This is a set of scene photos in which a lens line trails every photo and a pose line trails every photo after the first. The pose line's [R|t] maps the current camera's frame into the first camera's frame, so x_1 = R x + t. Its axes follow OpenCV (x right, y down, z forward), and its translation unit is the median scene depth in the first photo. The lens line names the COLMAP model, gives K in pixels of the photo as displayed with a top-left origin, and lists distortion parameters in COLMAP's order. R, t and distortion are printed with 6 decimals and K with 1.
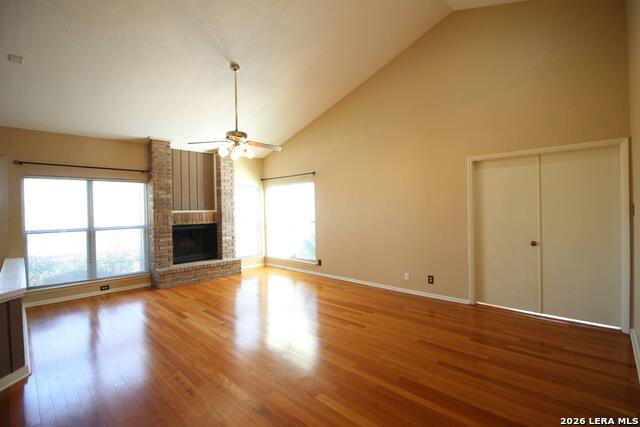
lens RADIAL K [[295.4, 0, 324.5], [0, 295.4, 211.4], [0, 0, 1]] dist [0.000366, -0.014552]
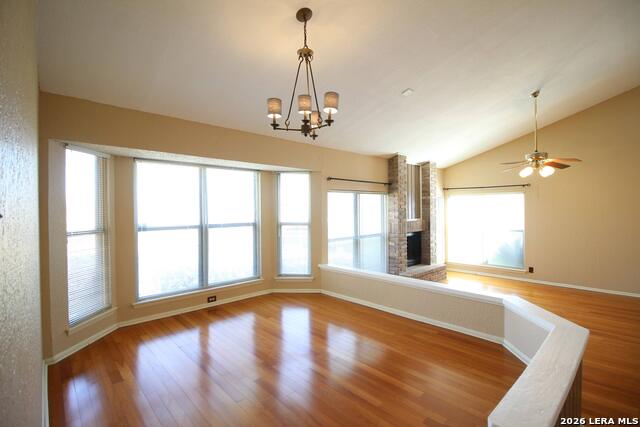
lens RADIAL K [[295.4, 0, 324.5], [0, 295.4, 211.4], [0, 0, 1]] dist [0.000366, -0.014552]
pose [[0.998773, 0.019325, -0.045594, -0.703008], [-0.018677, 0.999719, 0.014614, -0.040741], [0.045863, -0.013744, 0.998853, -0.094482]]
